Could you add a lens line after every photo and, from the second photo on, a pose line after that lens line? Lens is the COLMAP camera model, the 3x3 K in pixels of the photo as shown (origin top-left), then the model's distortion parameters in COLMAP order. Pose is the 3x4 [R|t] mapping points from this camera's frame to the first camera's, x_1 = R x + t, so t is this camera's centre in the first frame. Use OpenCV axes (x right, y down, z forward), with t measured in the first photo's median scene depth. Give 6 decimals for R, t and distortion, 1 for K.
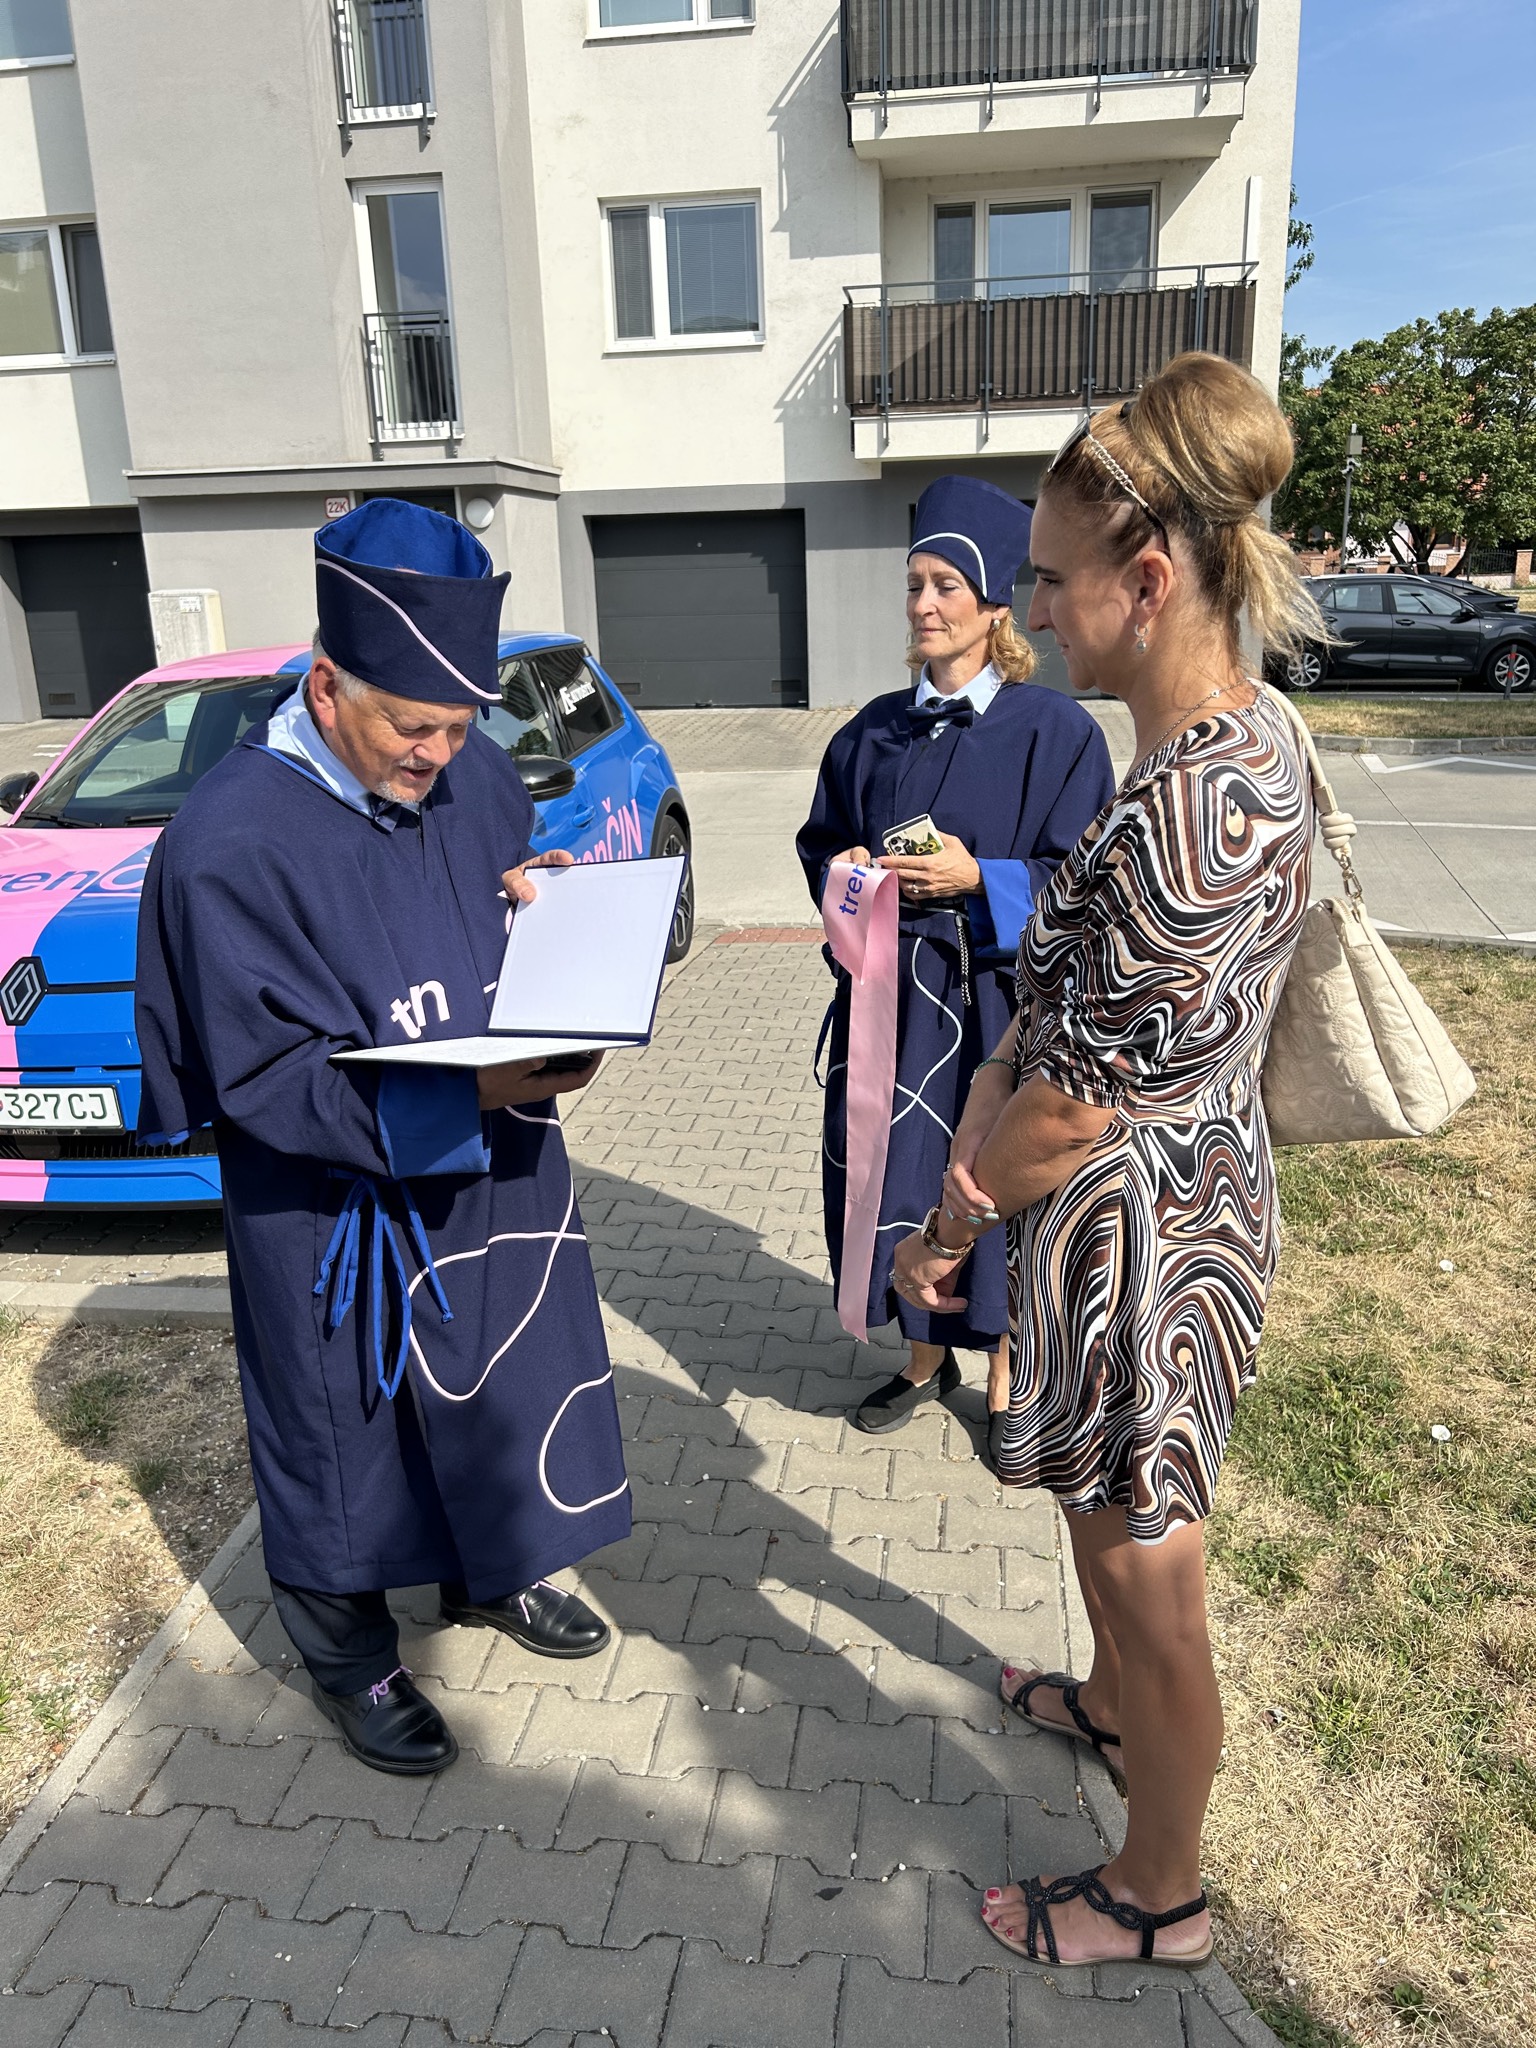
lens RADIAL K [[1547.0, 0, 771.8], [0, 1547.0, 1032.7], [0, 0, 1]] dist [0.012616, 0.001645]
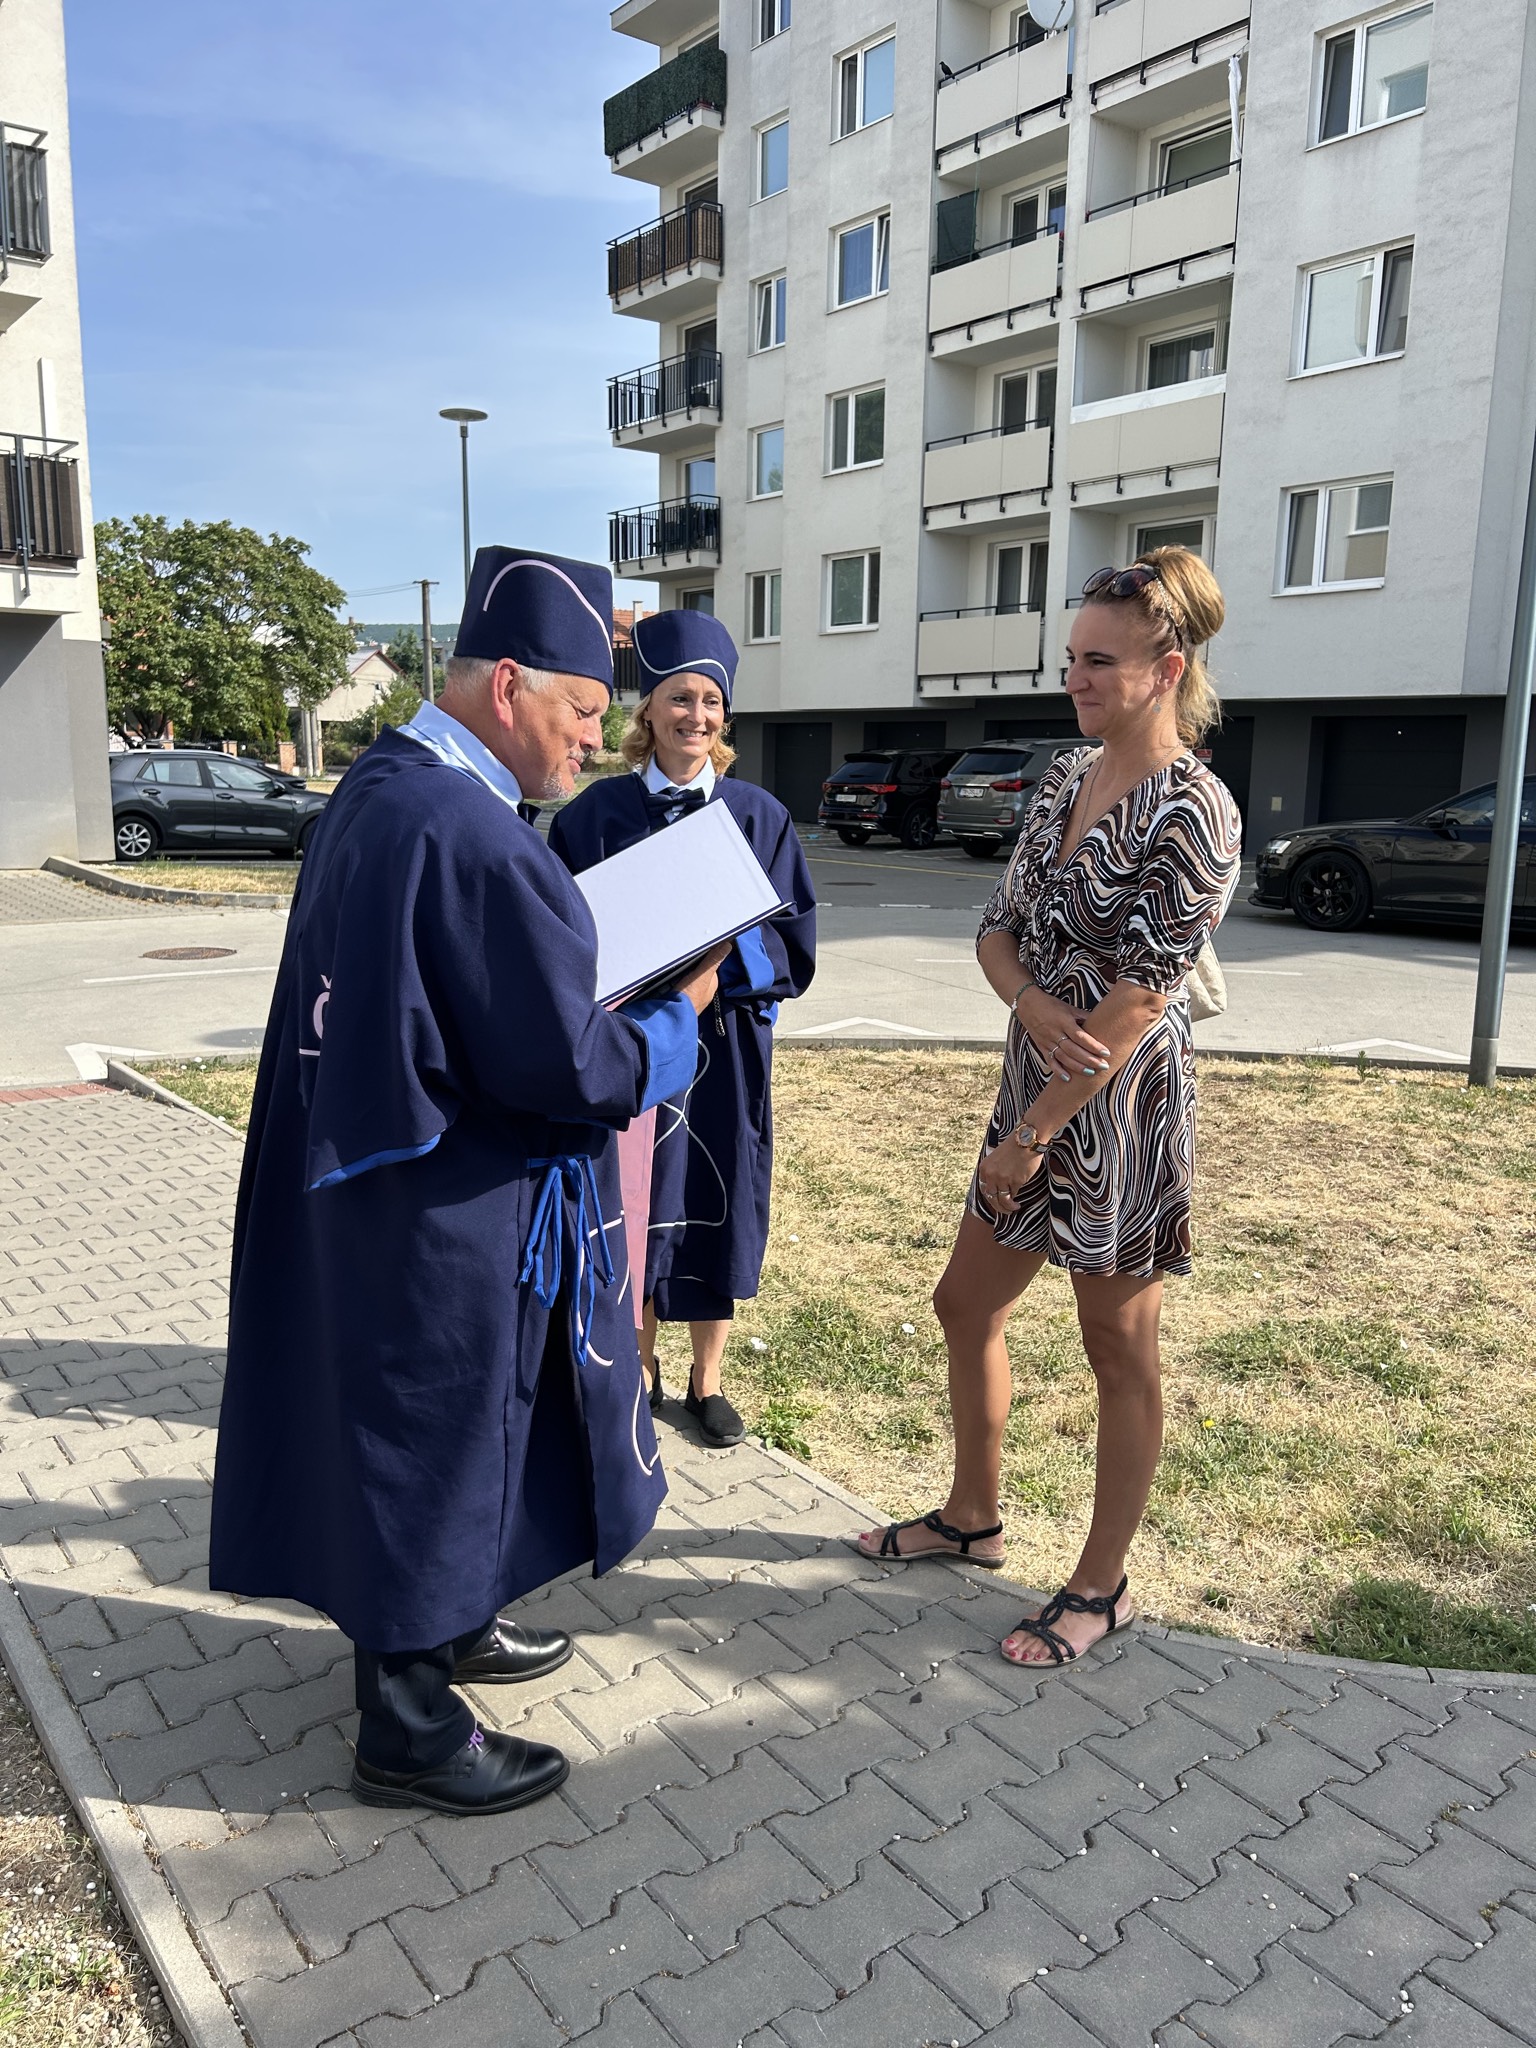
lens RADIAL K [[1540.5, 0, 784.9], [0, 1540.5, 1046.0], [0, 0, 1]] dist [0.037023, -0.042602]
pose [[0.703490, -0.091399, 0.704804, -0.110270], [0.165695, 0.985460, -0.037592, 0.008718], [-0.691120, 0.143229, 0.708406, 0.015243]]
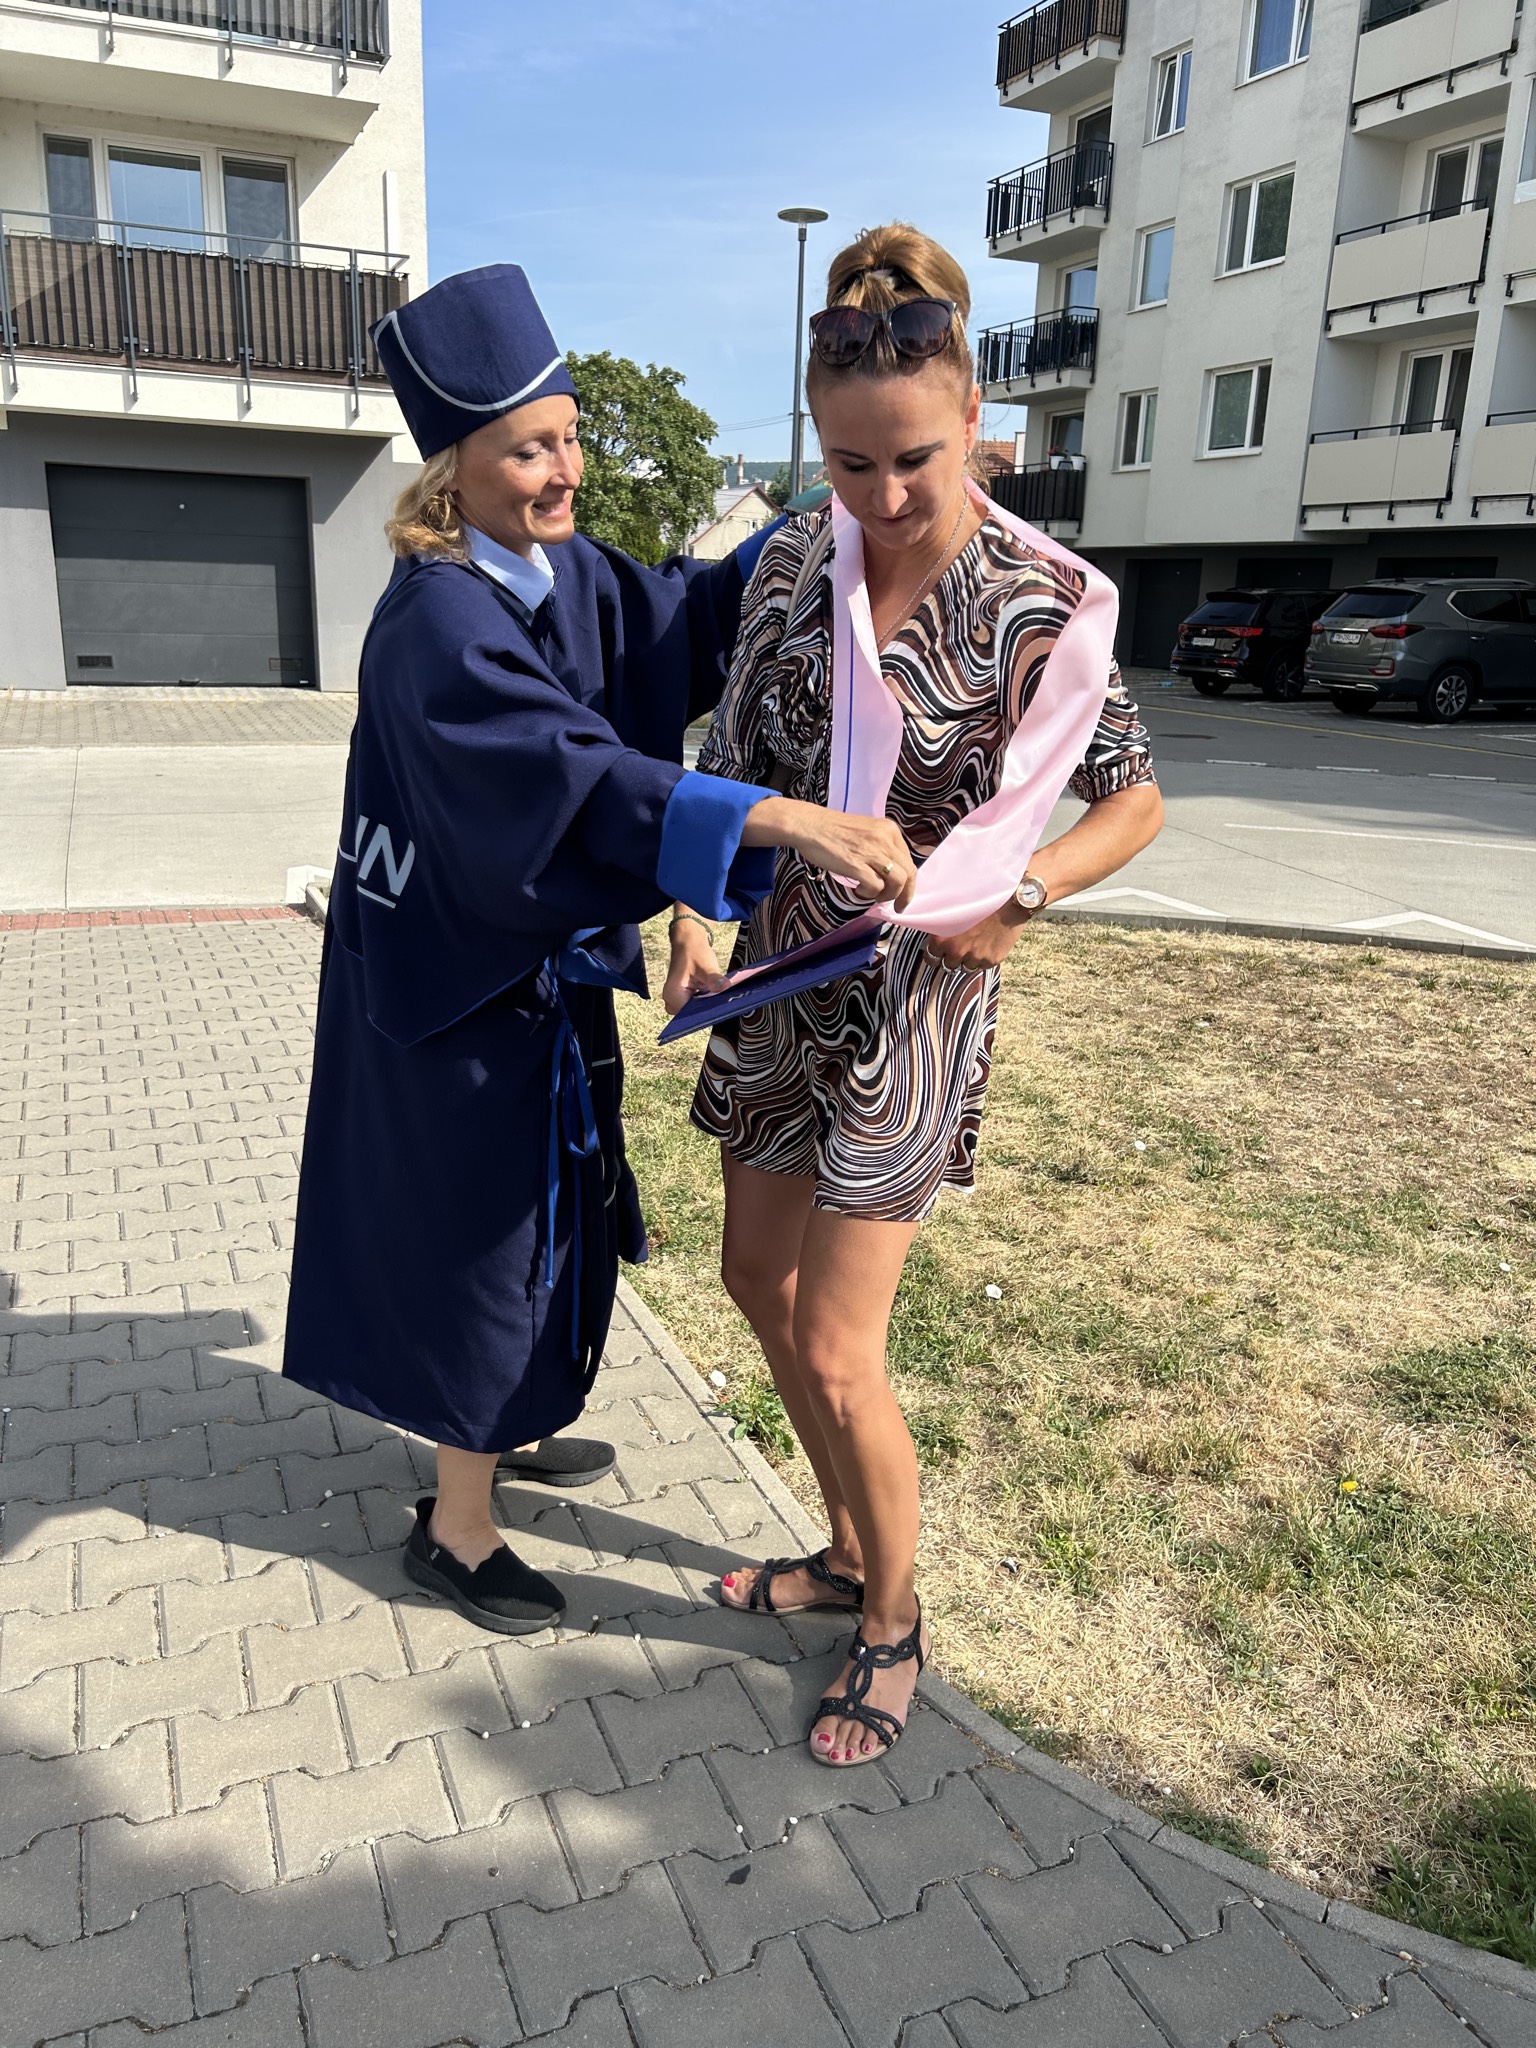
lens RADIAL K [[1543.0, 0, 761.0], [0, 1543.0, 1026.5], [0, 0, 1]] dist [0.055566, -0.062852]
pose [[0.857083, -0.083793, 0.508319, -0.045923], [0.089282, 0.995913, 0.013629, 0.008627], [-0.507384, 0.033703, 0.861061, 0.028467]]
